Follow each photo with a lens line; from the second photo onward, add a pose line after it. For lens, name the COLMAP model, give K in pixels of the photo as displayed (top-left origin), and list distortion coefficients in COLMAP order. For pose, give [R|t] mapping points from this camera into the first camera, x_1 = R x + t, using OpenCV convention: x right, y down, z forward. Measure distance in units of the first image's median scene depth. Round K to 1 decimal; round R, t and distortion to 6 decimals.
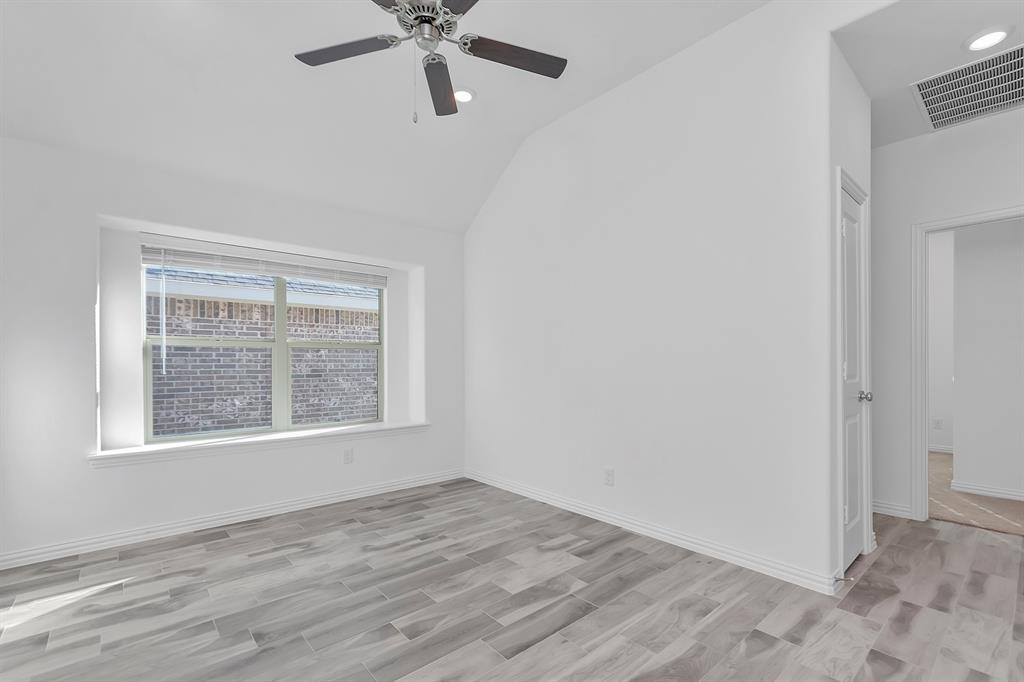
lens RADIAL K [[469.9, 0, 513.8], [0, 469.9, 366.0], [0, 0, 1]] dist [-0.000473, -0.000371]
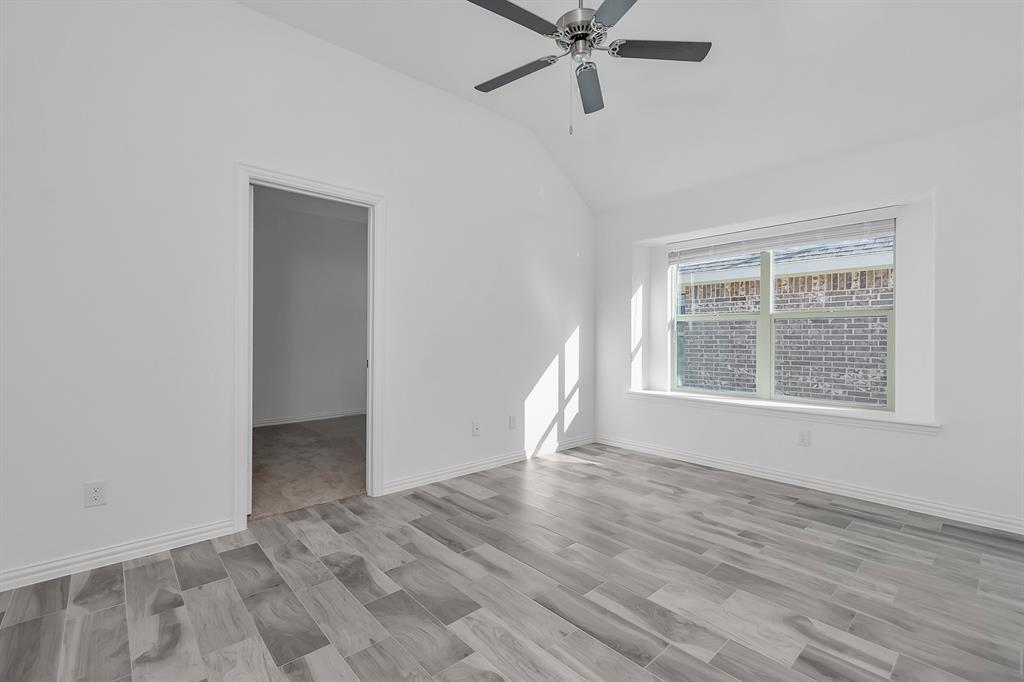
lens RADIAL K [[438.0, 0, 512.0], [0, 438.0, 341.0], [0, 0, 1]] dist [0.000605, 0.000216]
pose [[0.008910, 0.013586, -0.999868, 0.459184], [-0.003791, 0.999901, 0.013553, -0.002139], [0.999953, 0.003670, 0.008960, 0.421339]]
